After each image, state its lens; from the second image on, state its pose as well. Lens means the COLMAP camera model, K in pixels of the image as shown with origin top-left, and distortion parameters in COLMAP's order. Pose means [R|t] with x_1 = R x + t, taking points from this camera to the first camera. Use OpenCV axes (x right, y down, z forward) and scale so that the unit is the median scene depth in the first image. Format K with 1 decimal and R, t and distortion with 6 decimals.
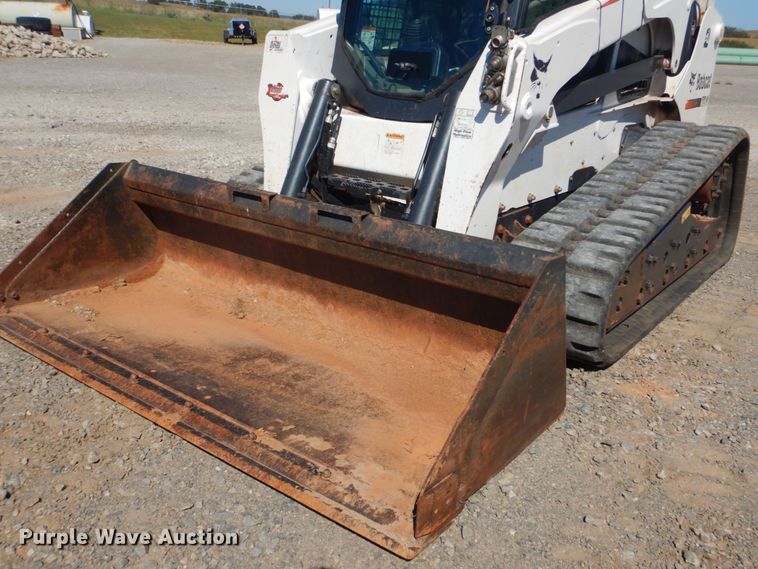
lens RADIAL K [[696.1, 0, 379.0], [0, 696.1, 284.5], [0, 0, 1]] dist [0.009920, -0.001792]
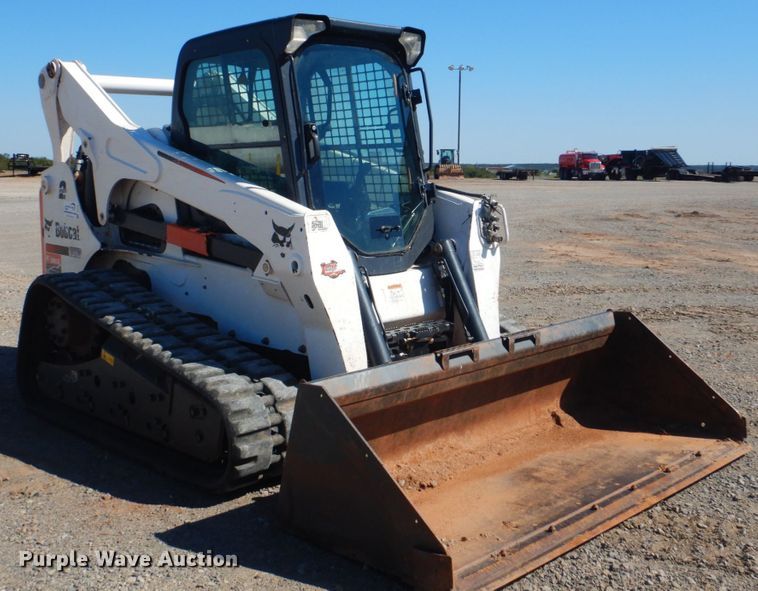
lens RADIAL K [[889.3, 0, 362.5], [0, 889.3, 236.7], [0, 0, 1]] dist [0.014242, -0.003684]
pose [[0.152996, -0.120216, 0.980888, -1.489639], [0.341952, 0.937697, 0.061586, -0.418669], [-0.927179, 0.325994, 0.184572, 0.784491]]
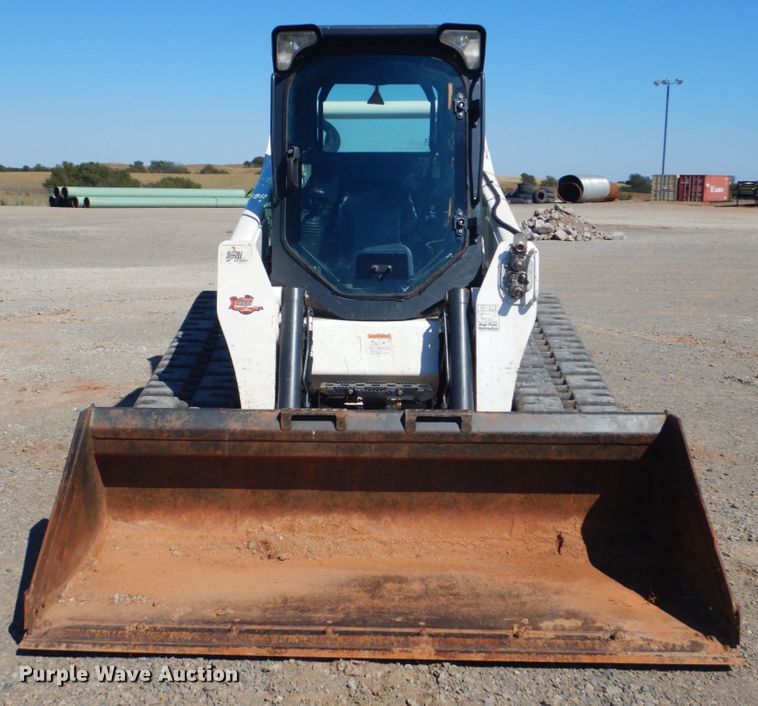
lens RADIAL K [[963.6, 0, 333.1], [0, 963.6, 316.4], [0, 0, 1]] dist [0.014110, 0.013884]
pose [[0.816820, -0.107501, 0.566788, -0.842261], [0.215612, 0.968173, -0.127096, -0.084231], [-0.535086, 0.226020, 0.814001, -0.091145]]
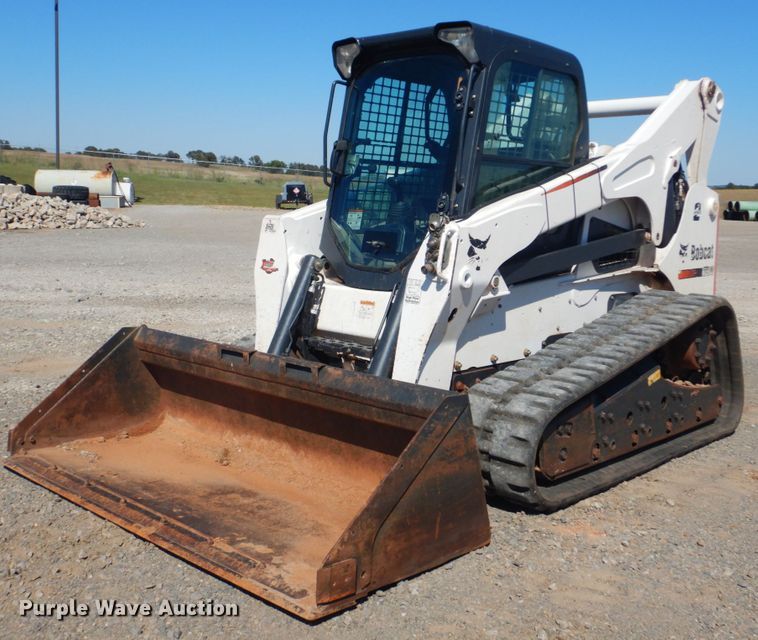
lens RADIAL K [[875.7, 0, 359.6], [0, 875.7, 282.8], [0, 0, 1]] dist [0.014509, -0.012660]
pose [[0.992993, -0.005041, -0.118063, 0.186734], [-0.023705, 0.970284, -0.240805, 0.101962], [0.115769, 0.241916, 0.963366, -0.395845]]
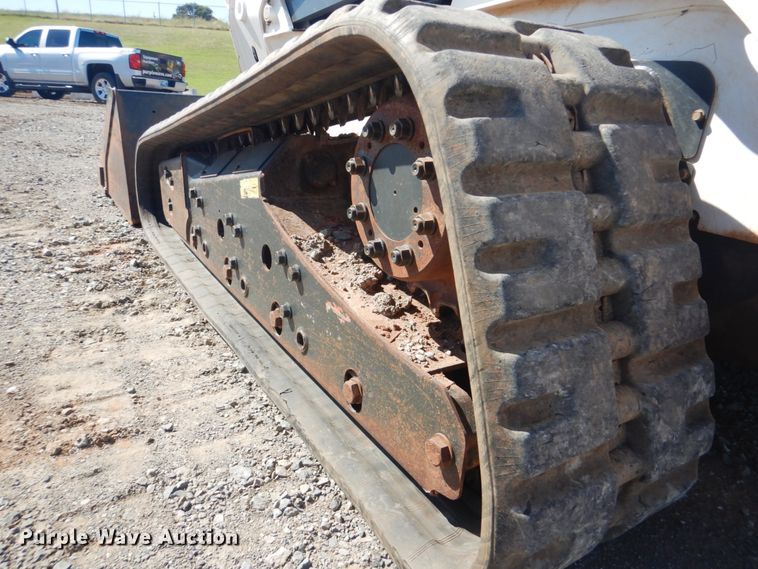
lens RADIAL K [[542.9, 0, 379.0], [0, 542.9, 284.5], [0, 0, 1]] dist [0.012686, 0.001274]
pose [[-0.333608, 0.264100, -0.904962, 0.926396], [-0.386570, 0.837211, 0.386834, -0.273495], [0.859808, 0.478882, -0.177207, 1.387457]]
